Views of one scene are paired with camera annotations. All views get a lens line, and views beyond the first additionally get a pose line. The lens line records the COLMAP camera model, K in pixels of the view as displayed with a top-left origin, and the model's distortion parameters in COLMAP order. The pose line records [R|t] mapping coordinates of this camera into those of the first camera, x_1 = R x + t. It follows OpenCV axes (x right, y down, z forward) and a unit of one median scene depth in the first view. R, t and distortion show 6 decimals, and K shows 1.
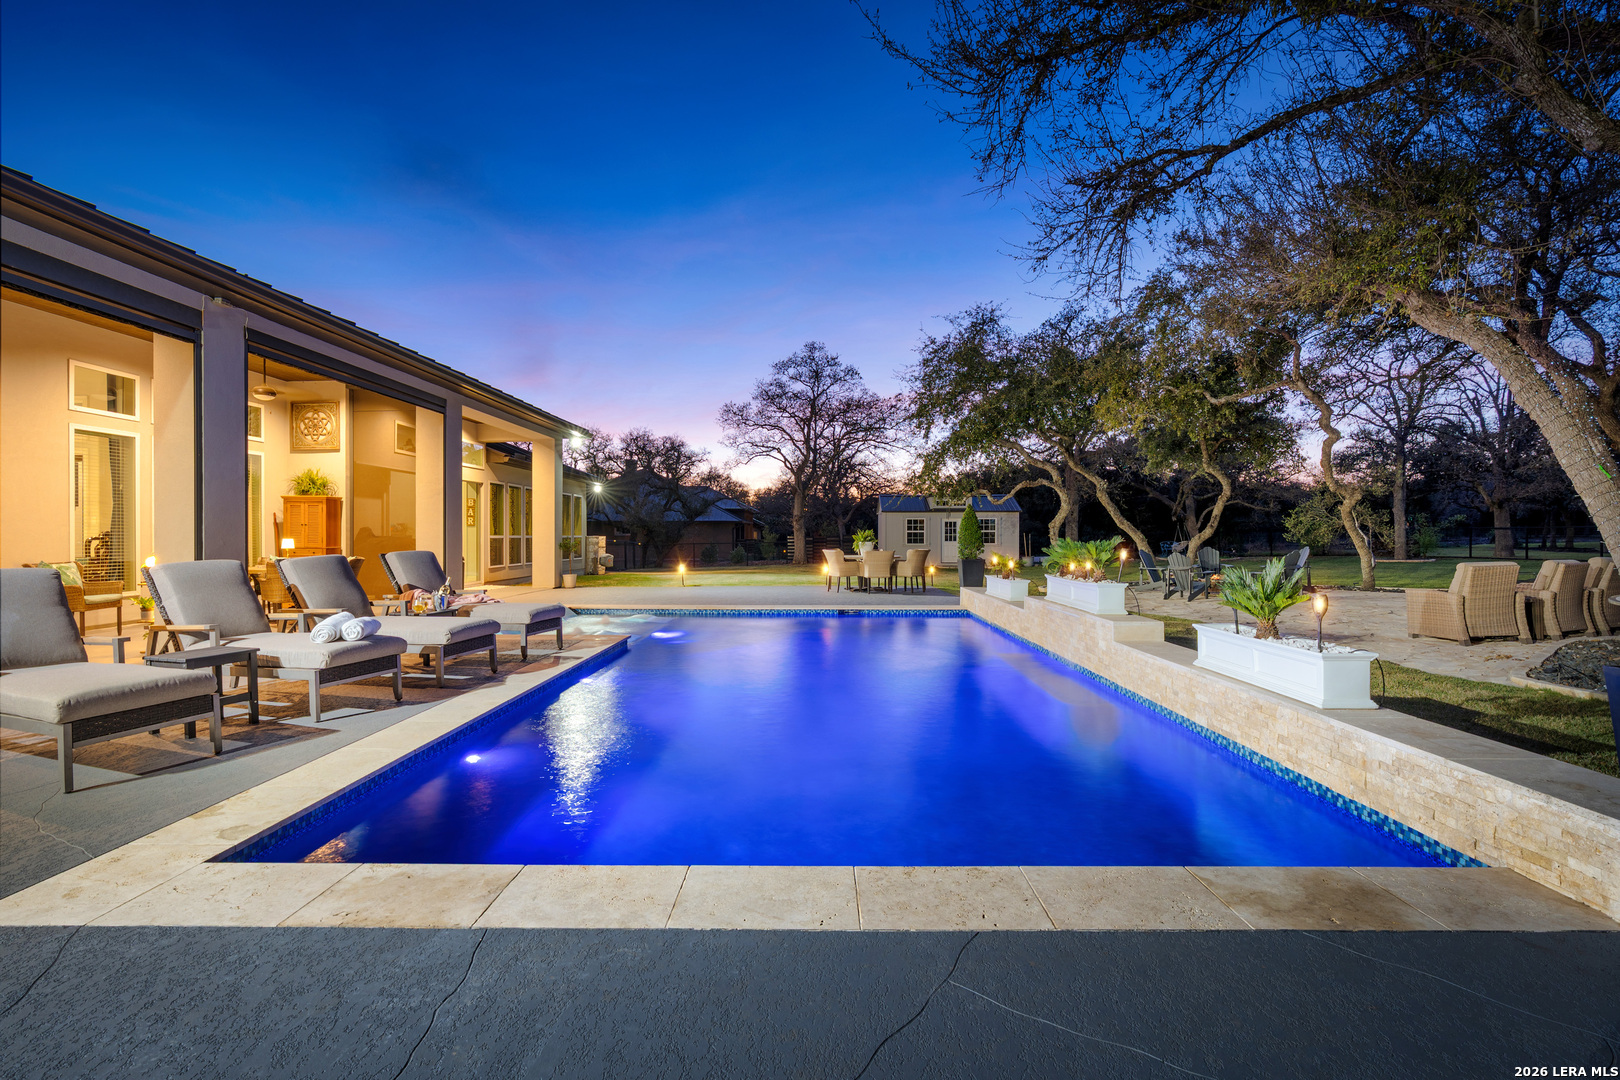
lens RADIAL K [[761.3, 0, 809.2], [0, 761.3, 539.3], [0, 0, 1]] dist [-0.011397, 0.004220]
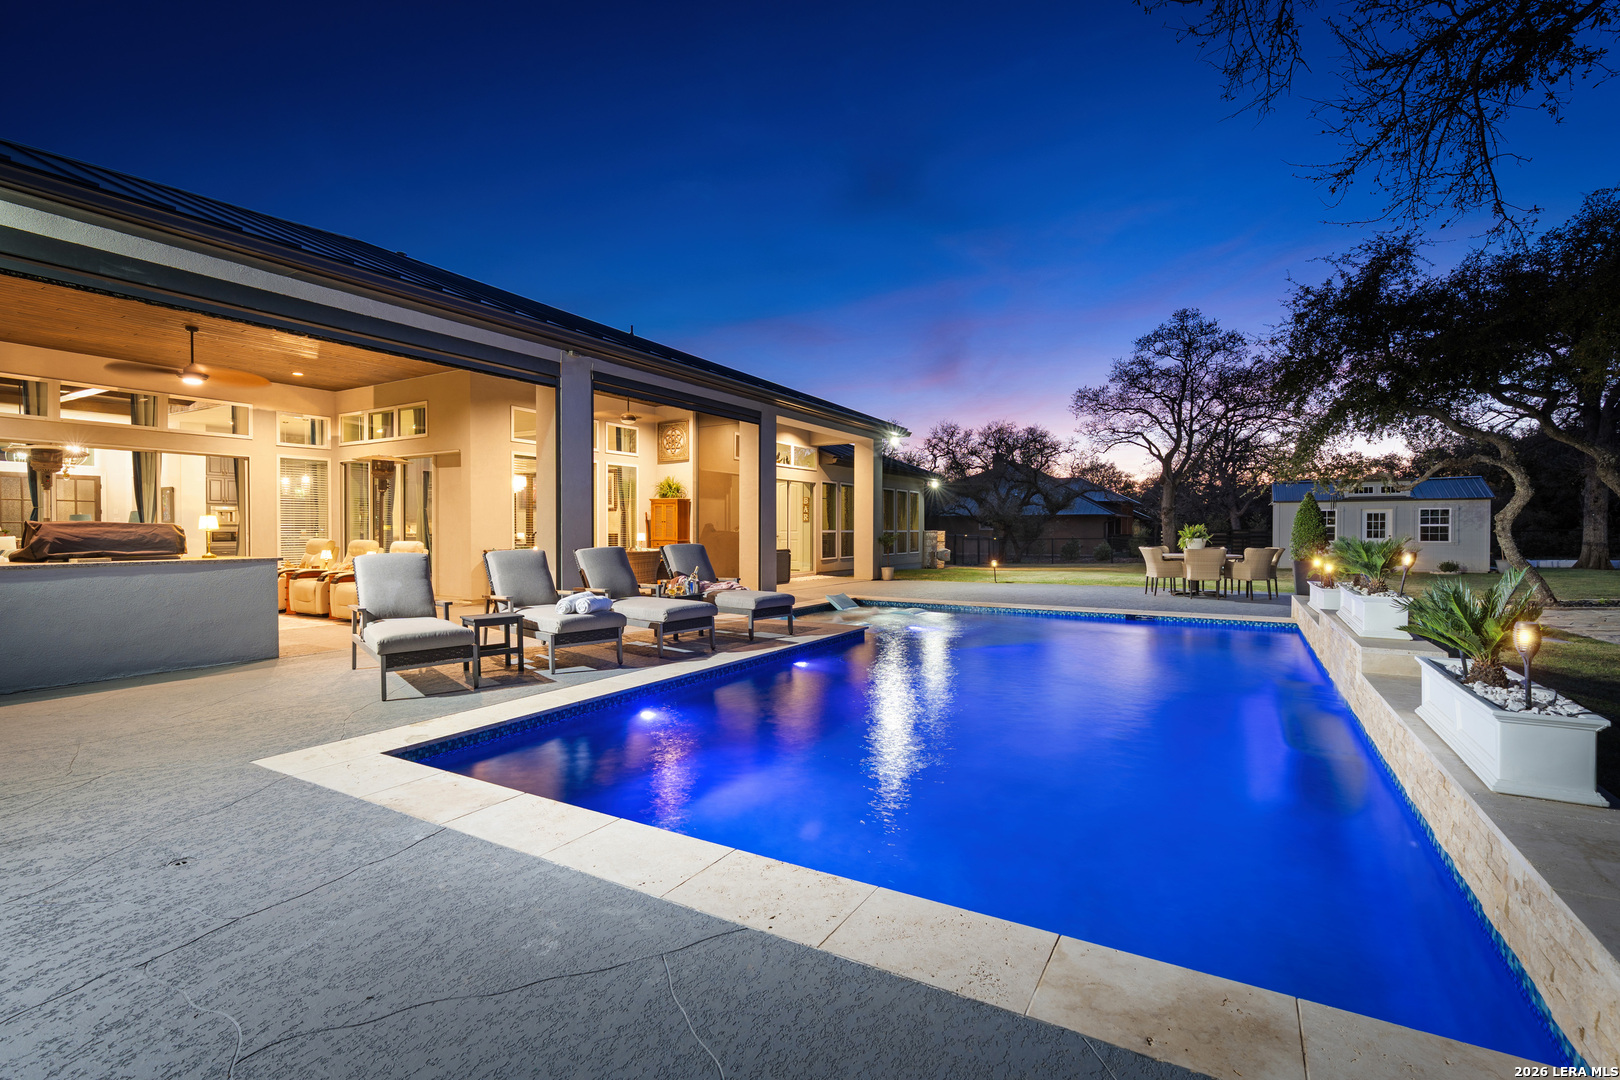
lens RADIAL K [[761.3, 0, 778.4], [0, 761.3, 538.7], [0, 0, 1]] dist [-0.011397, 0.004220]
pose [[0.858948, 0.006878, -0.512017, 0.127436], [-0.003573, 0.999966, 0.007440, -0.001313], [0.512050, -0.004561, 0.858943, 0.025861]]
